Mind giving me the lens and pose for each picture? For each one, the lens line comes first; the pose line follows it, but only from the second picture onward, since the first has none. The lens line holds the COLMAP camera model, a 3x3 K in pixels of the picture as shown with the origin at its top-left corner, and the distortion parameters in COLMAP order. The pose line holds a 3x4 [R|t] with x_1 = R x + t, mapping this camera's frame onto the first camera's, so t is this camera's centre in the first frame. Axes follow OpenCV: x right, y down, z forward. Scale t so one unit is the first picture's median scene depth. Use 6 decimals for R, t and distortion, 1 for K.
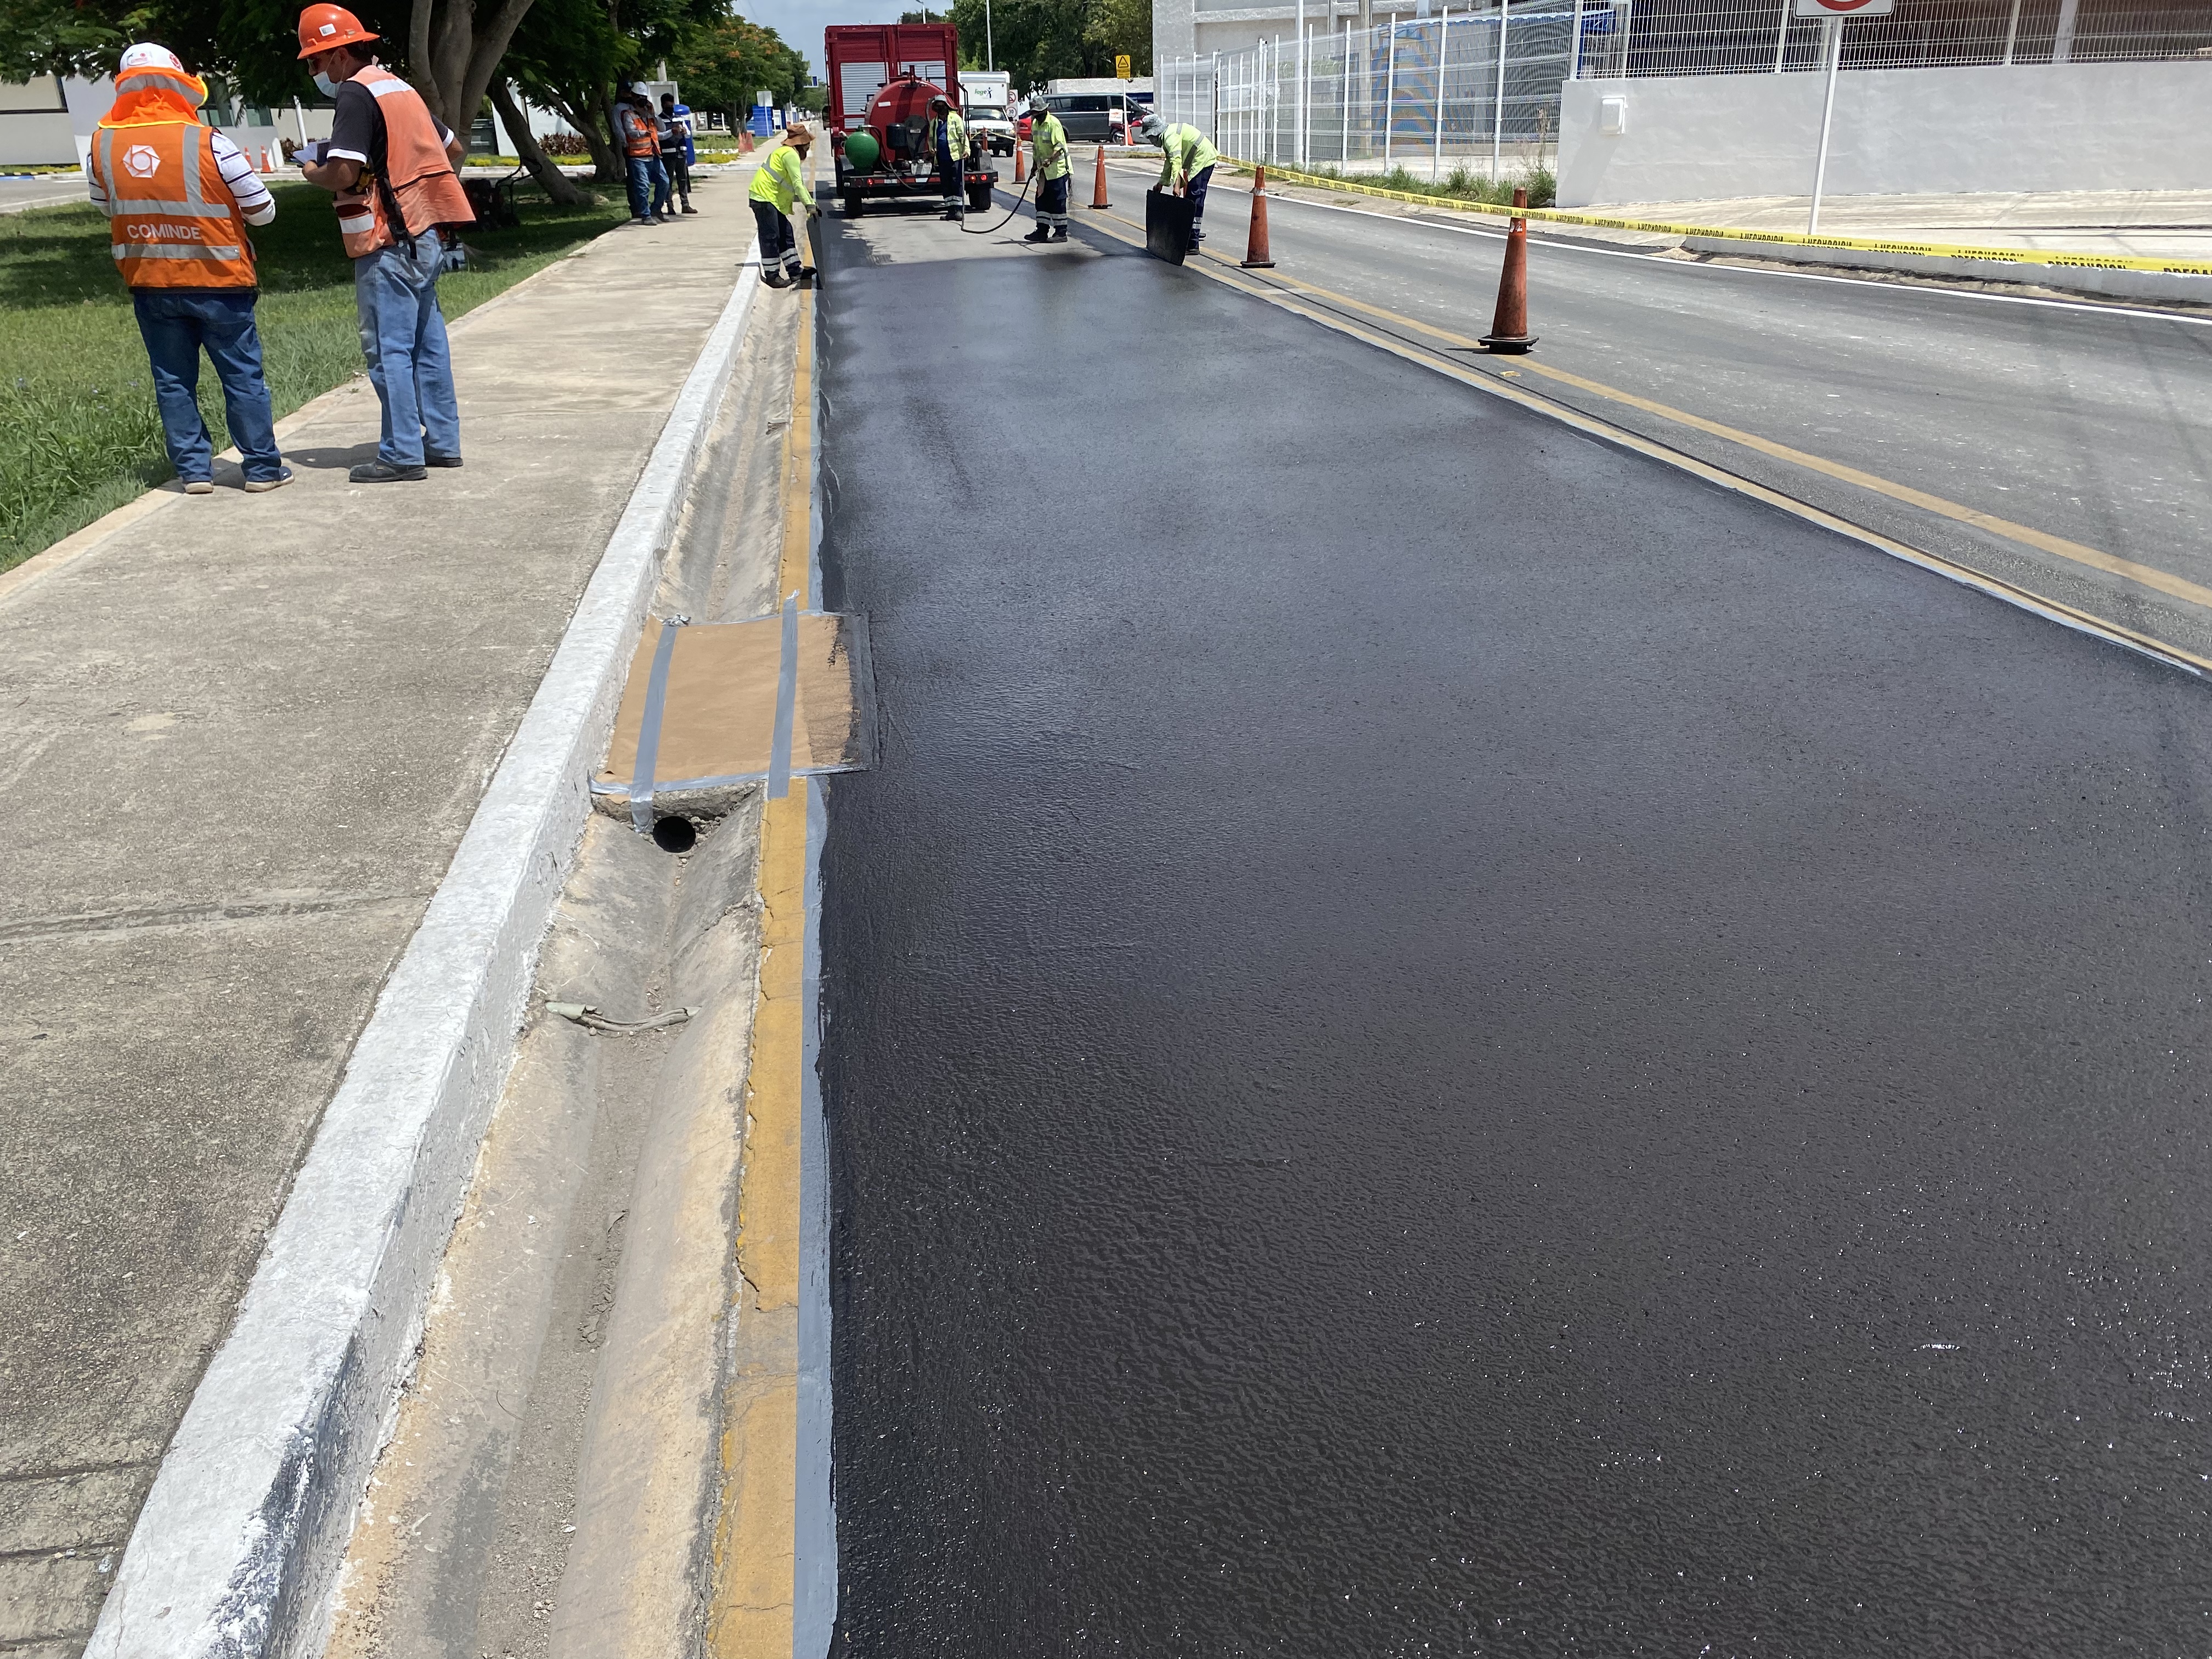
lens RADIAL K [[1638.0, 0, 1106.0], [0, 1638.0, 829.5], [0, 0, 1]] dist [0.045624, -0.087394]
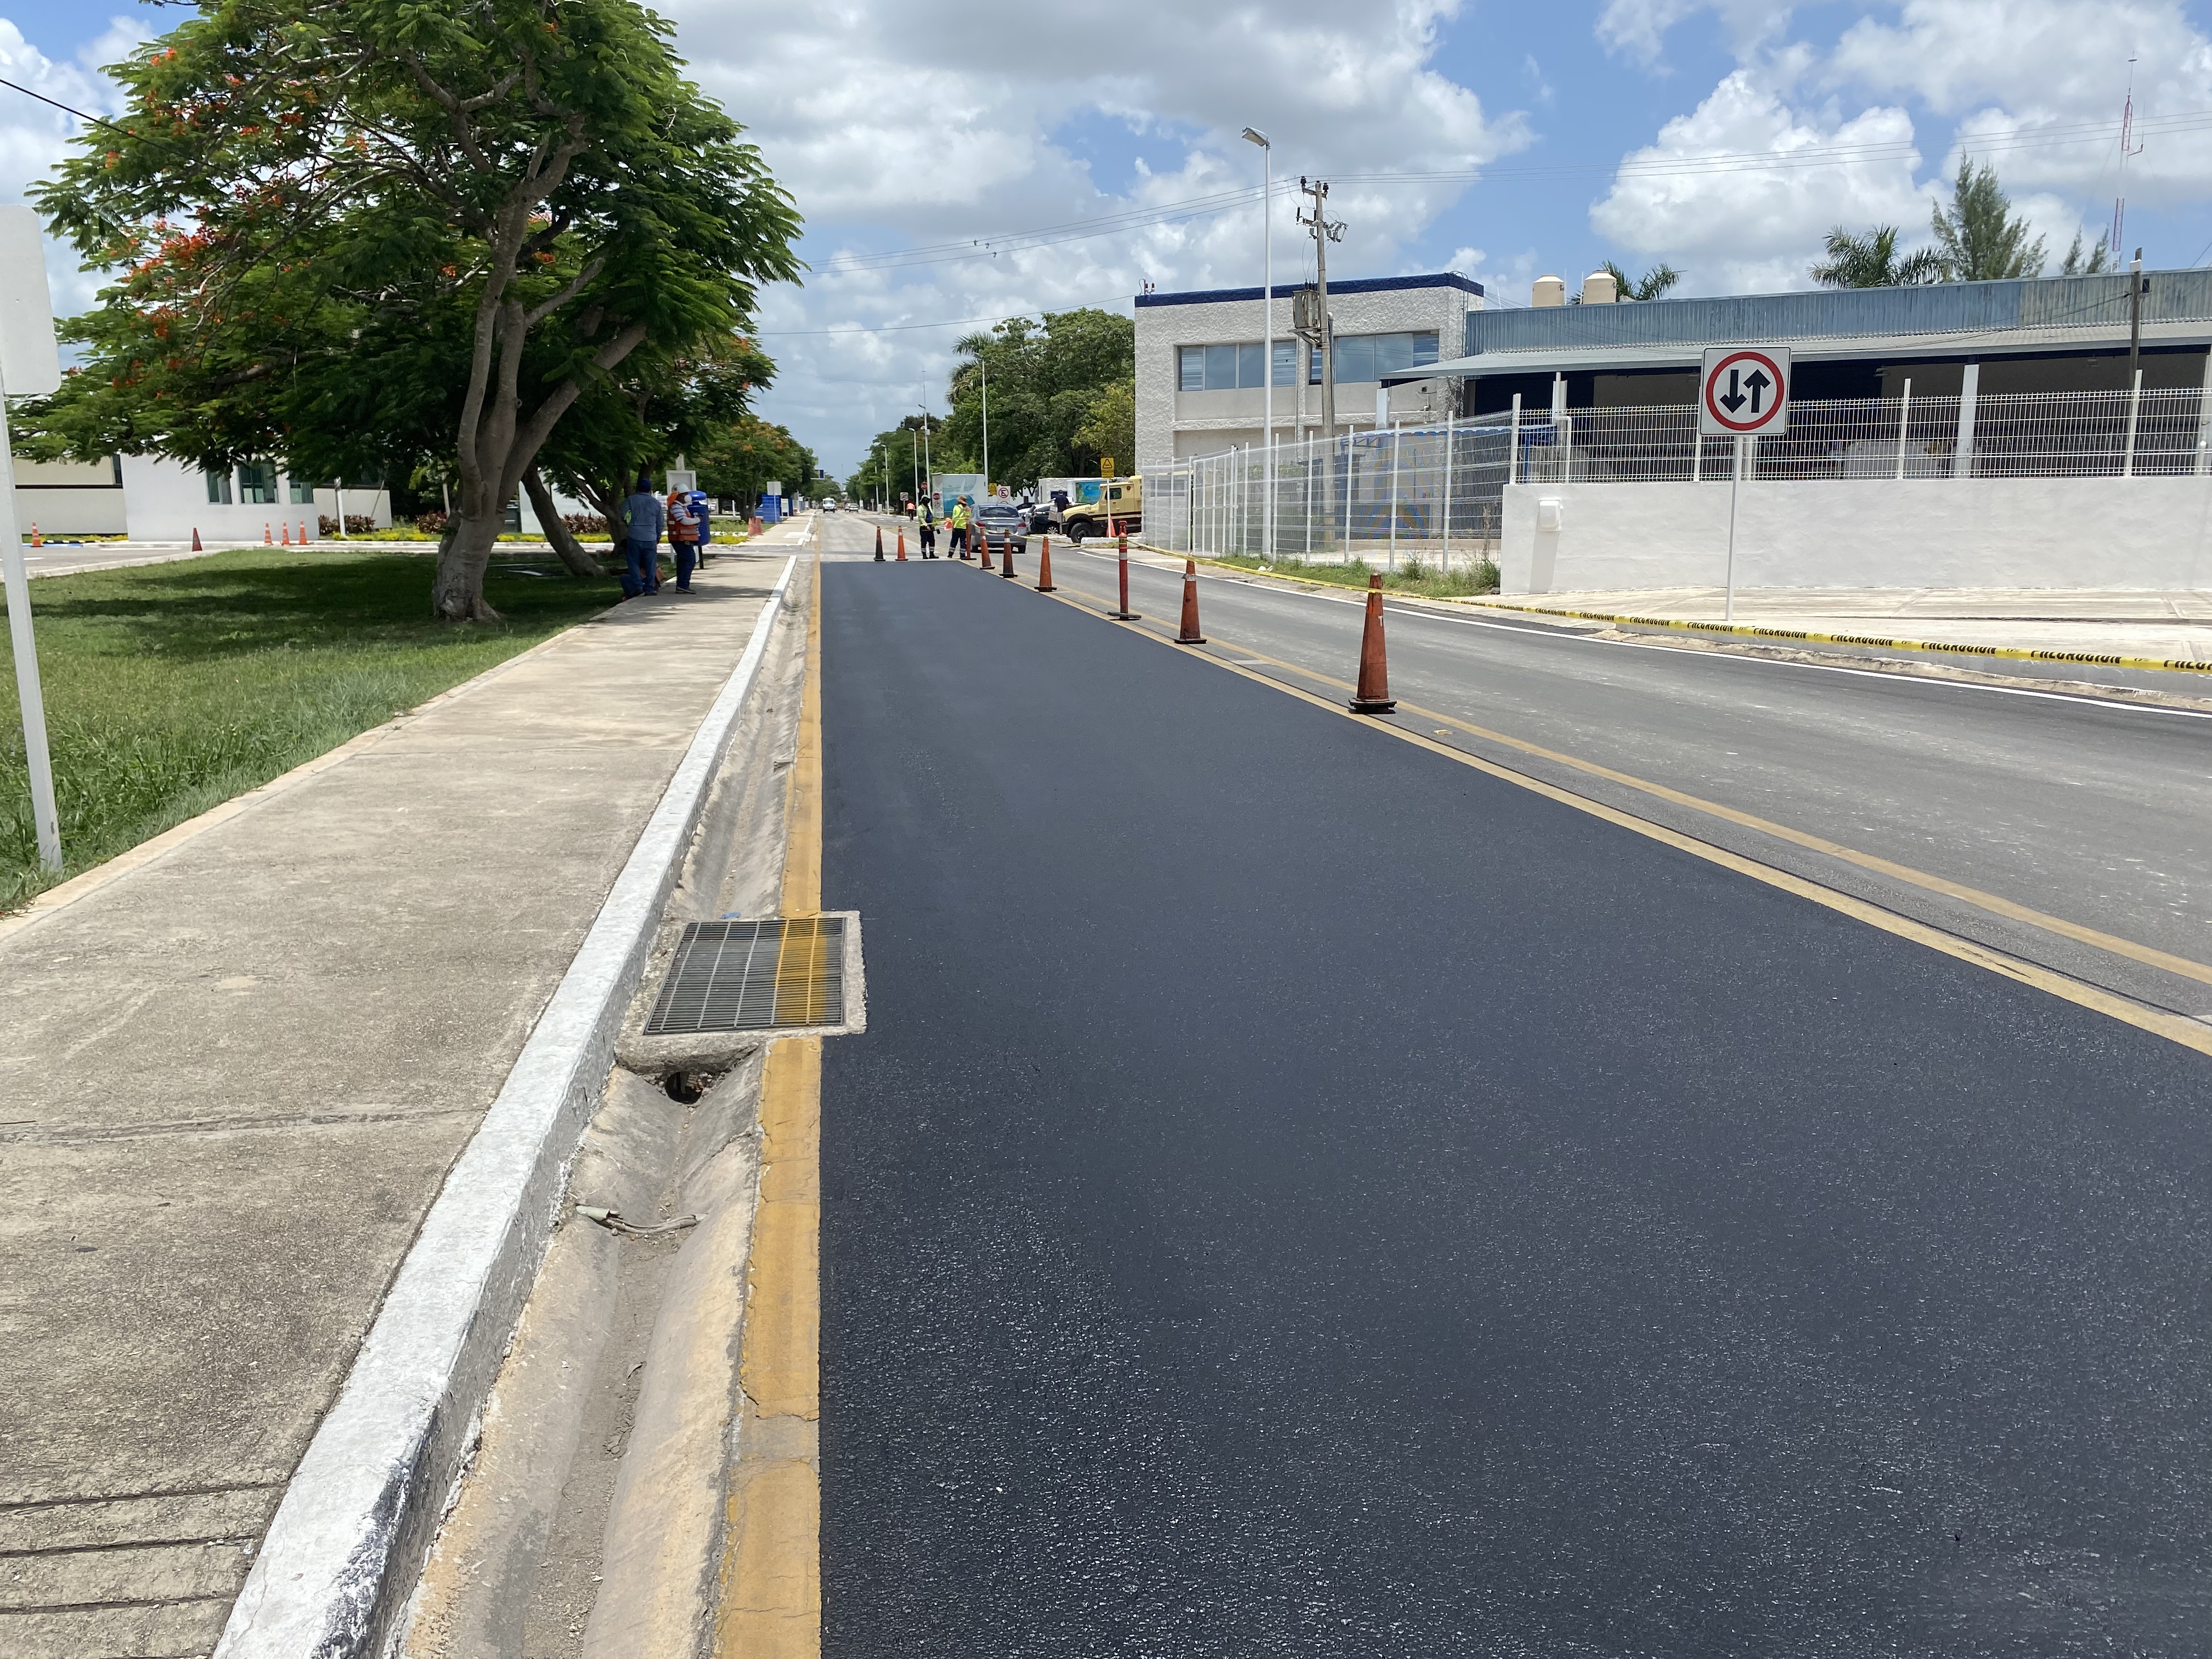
lens RADIAL K [[1830.9, 0, 1072.5], [0, 1830.9, 941.8], [0, 0, 1]] dist [0.111589, -0.367516]
pose [[0.999656, 0.022424, -0.013612, 0.020409], [-0.024521, 0.983125, -0.181286, 0.124379], [0.009317, 0.181558, 0.983336, -0.261856]]
